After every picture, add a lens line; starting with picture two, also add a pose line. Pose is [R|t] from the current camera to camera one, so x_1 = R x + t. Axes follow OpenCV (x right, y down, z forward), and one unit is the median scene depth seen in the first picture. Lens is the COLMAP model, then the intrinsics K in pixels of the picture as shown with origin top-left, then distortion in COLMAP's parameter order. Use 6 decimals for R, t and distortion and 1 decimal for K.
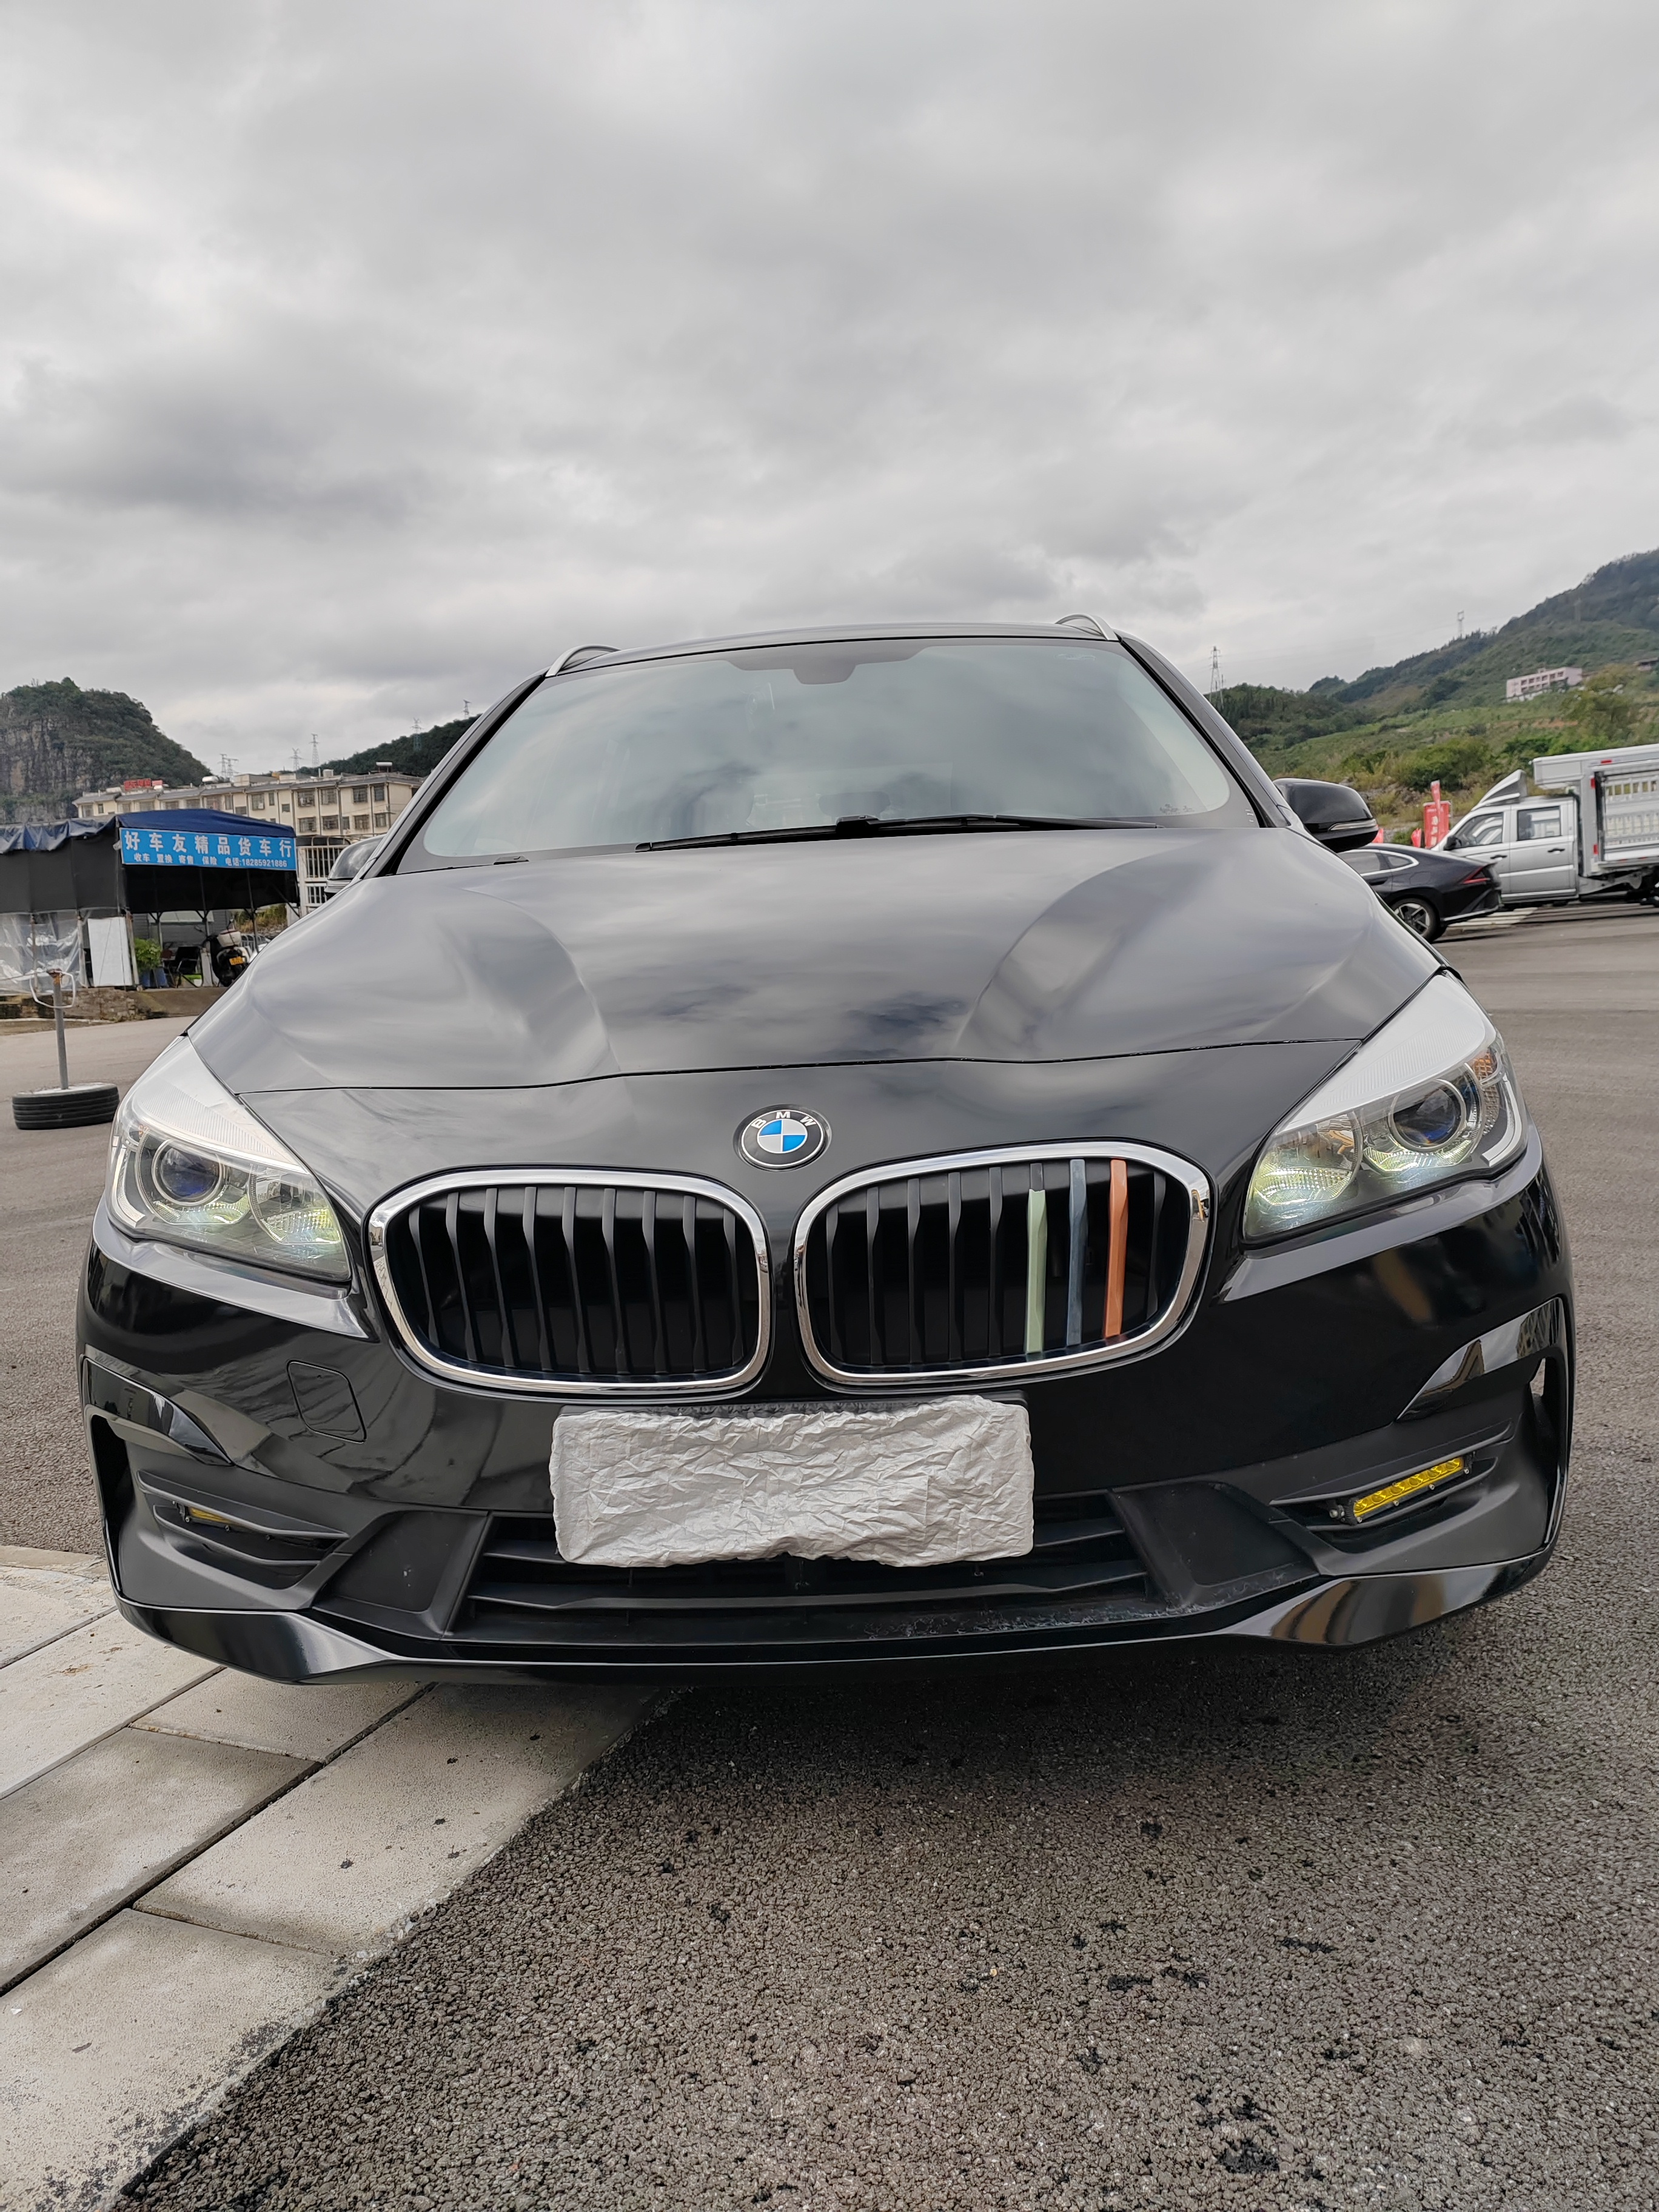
lens RADIAL K [[1713.0, 0, 833.3], [0, 1713.0, 1084.1], [0, 0, 1]] dist [0.007316, -0.003547]
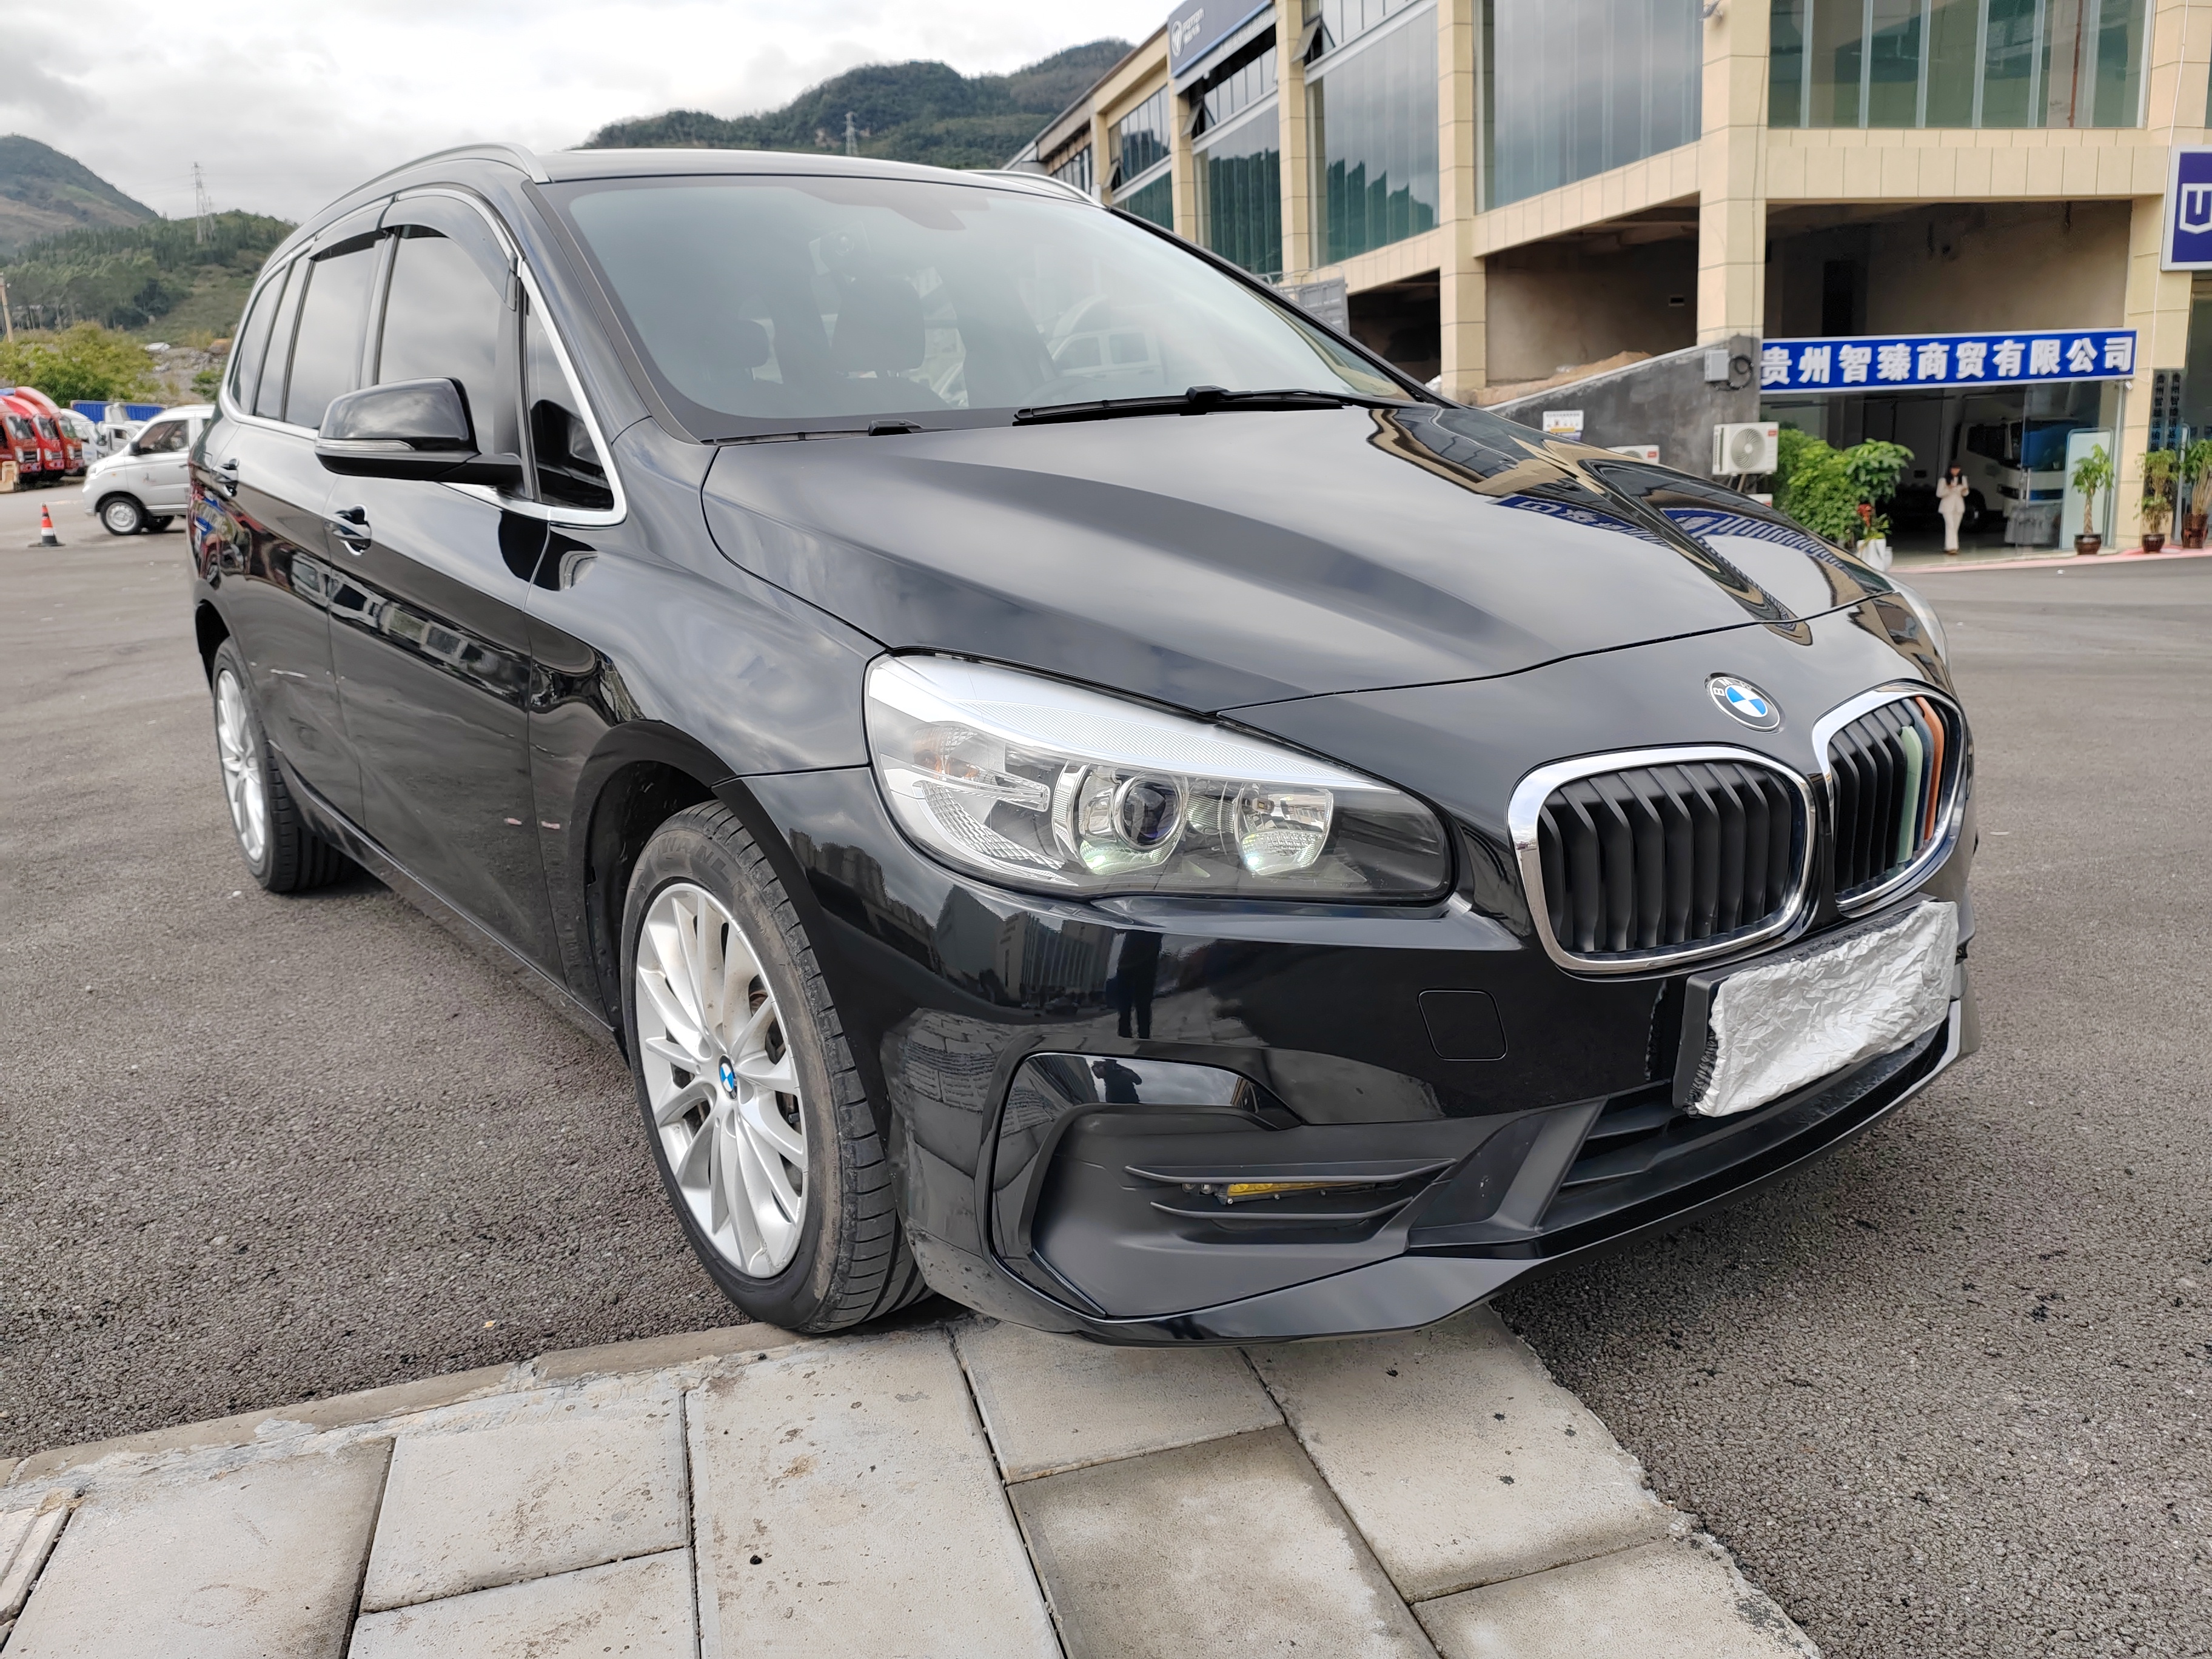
lens RADIAL K [[1681.1, 0, 1106.0], [0, 1681.1, 829.5], [0, 0, 1]] dist [0.021414, -0.000608]
pose [[0.766534, -0.132850, 0.628312, -1.073729], [0.061709, 0.989079, 0.133846, -0.059935], [-0.639232, -0.063826, 0.766361, 0.452352]]
